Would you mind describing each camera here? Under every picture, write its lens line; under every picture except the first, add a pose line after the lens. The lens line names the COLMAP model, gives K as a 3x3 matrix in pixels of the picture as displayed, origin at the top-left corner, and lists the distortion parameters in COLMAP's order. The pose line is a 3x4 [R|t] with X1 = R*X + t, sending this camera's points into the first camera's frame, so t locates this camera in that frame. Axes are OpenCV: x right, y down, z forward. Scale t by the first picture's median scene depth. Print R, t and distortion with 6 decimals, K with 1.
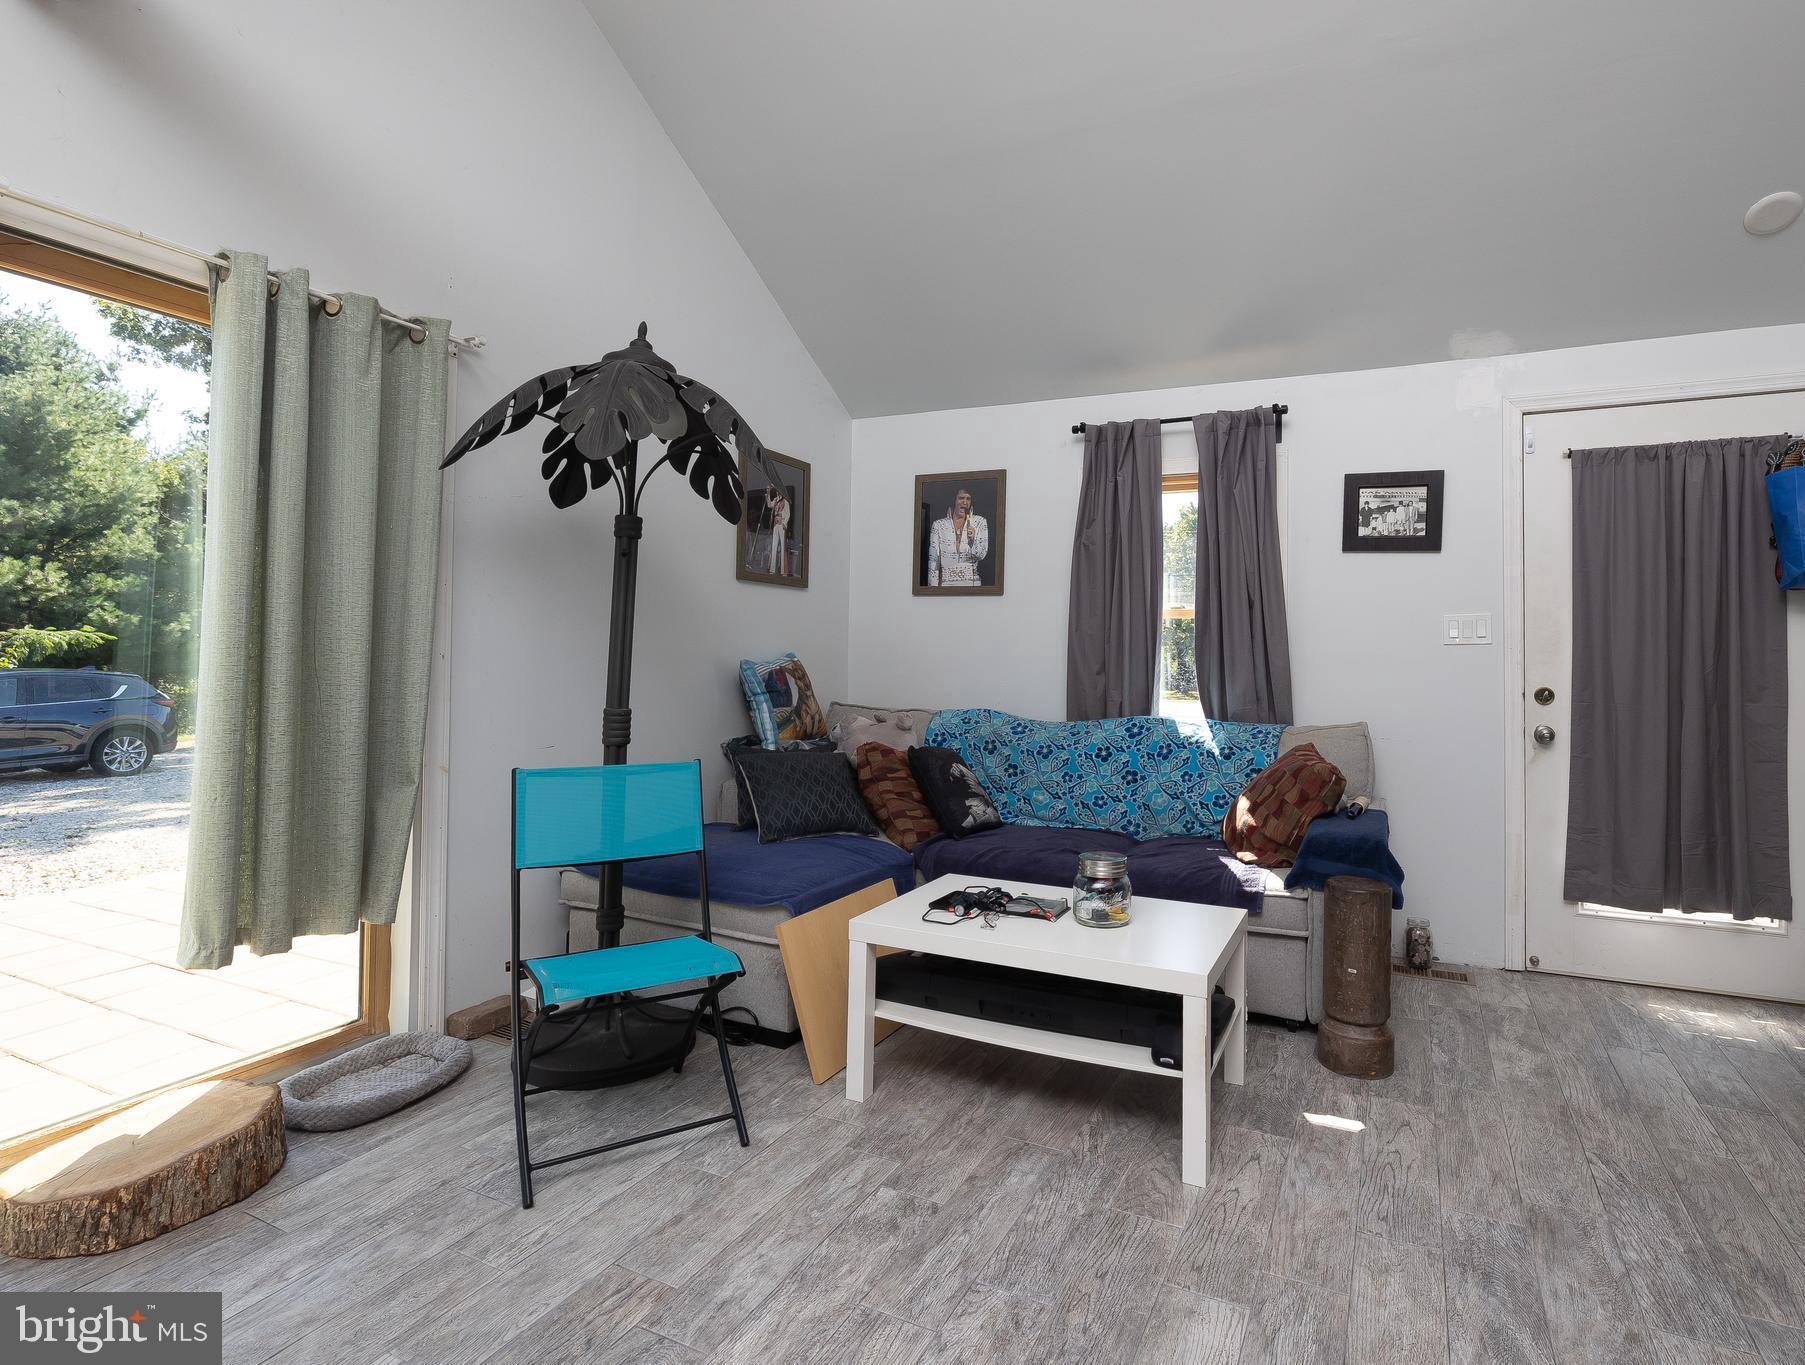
lens RADIAL K [[900.4, 0, 992.8], [0, 900.4, 642.0], [0, 0, 1]] dist [-0.003076, 0.001580]
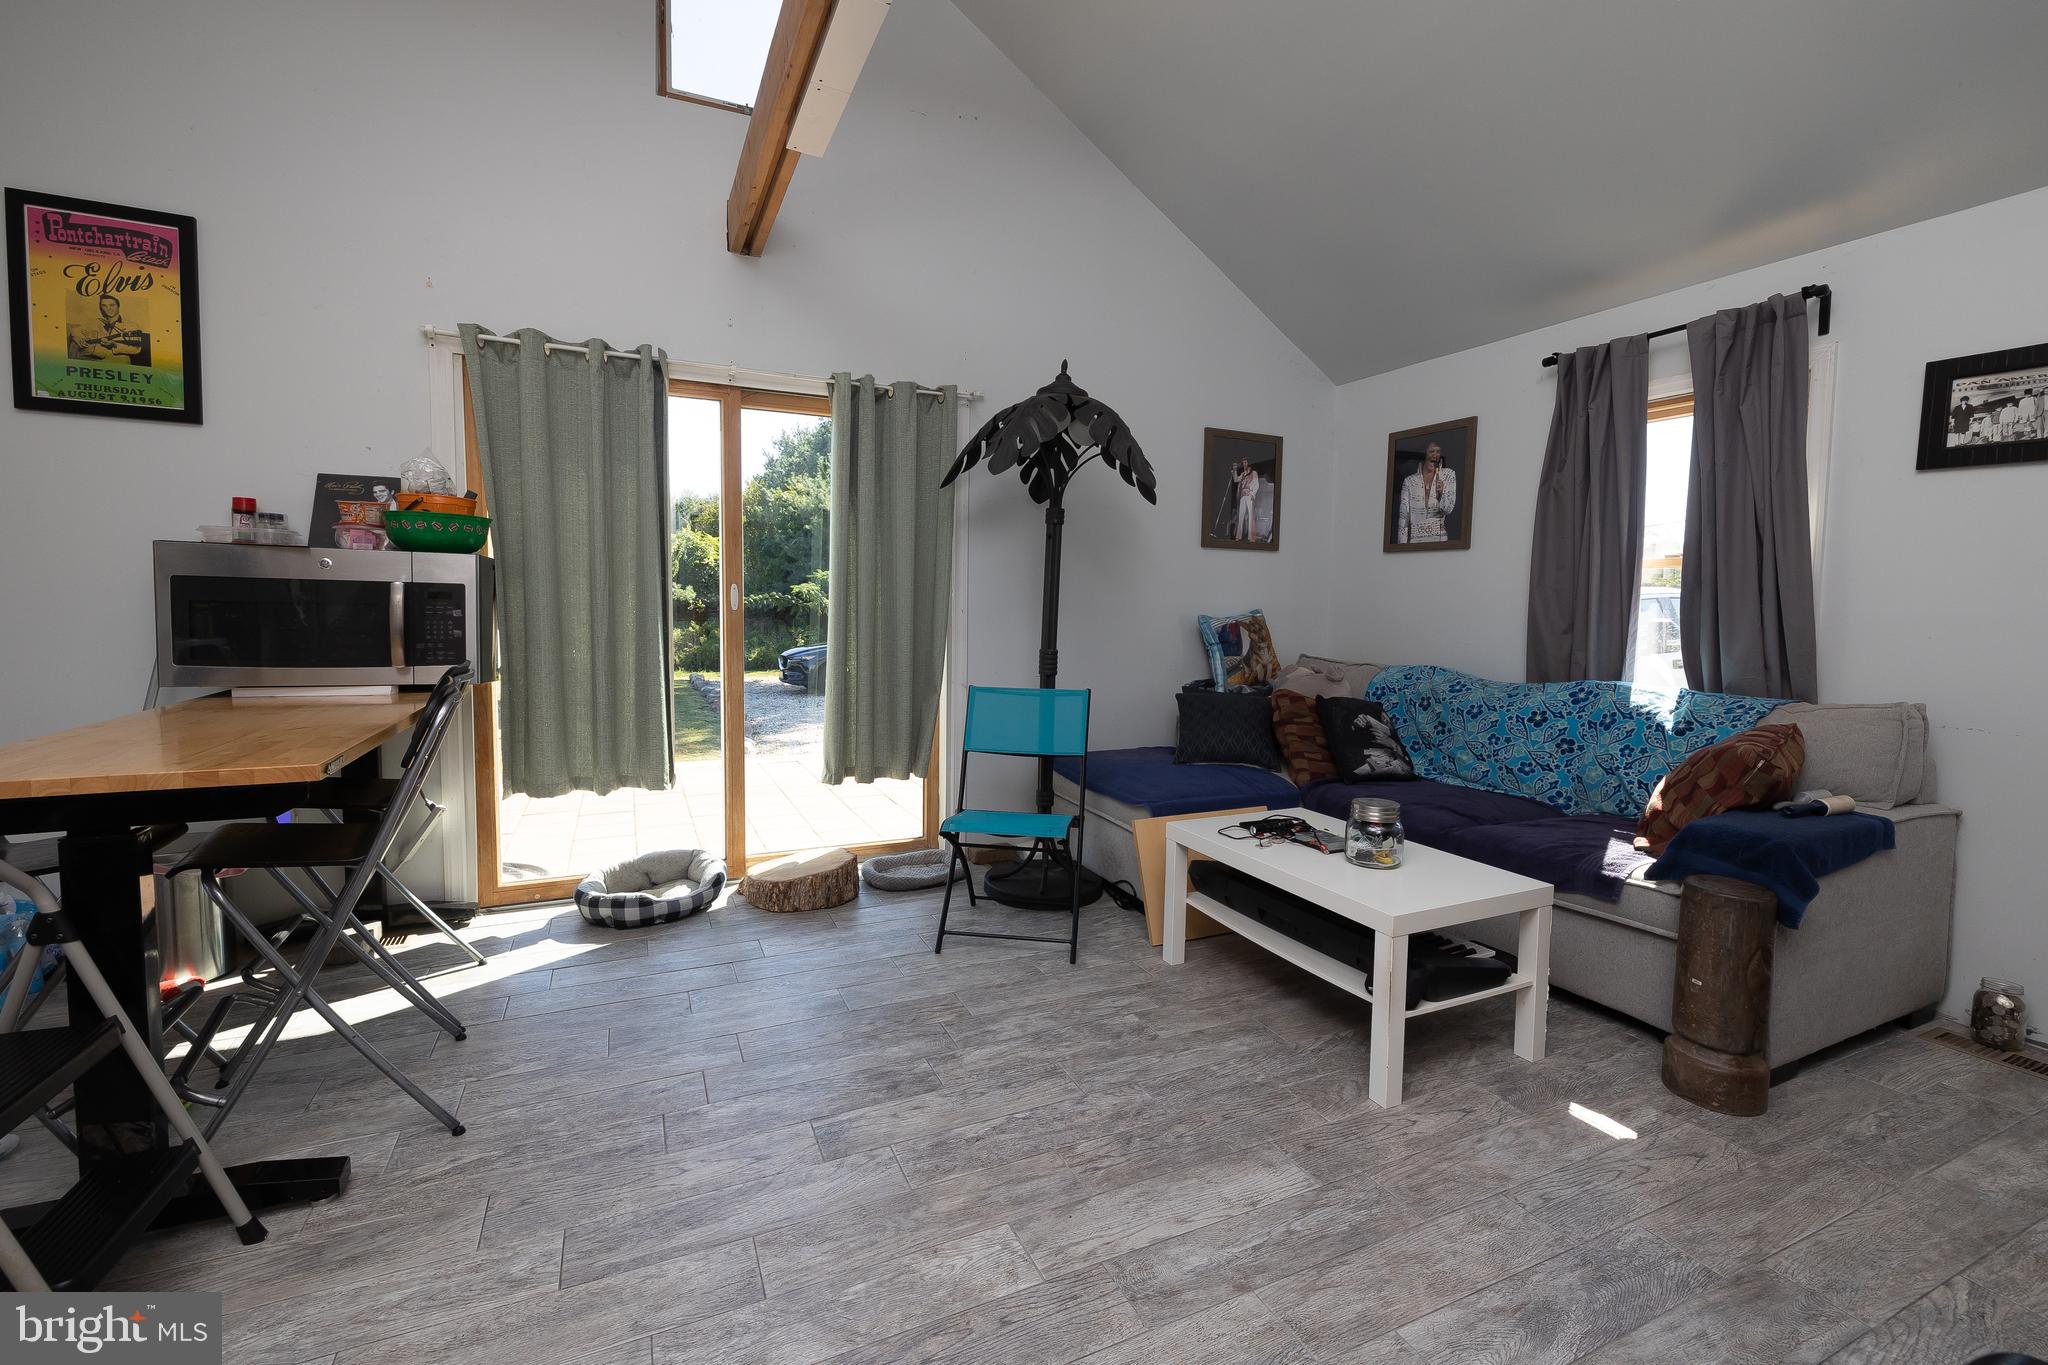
lens RADIAL K [[865.6, 0, 1026.9], [0, 865.6, 662.5], [0, 0, 1]] dist [-0.000723, -0.000687]
pose [[0.750271, 0.041065, -0.659854, 0.436372], [0.006449, 0.997567, 0.069414, 0.001687], [0.661099, -0.056335, 0.748181, -0.017812]]
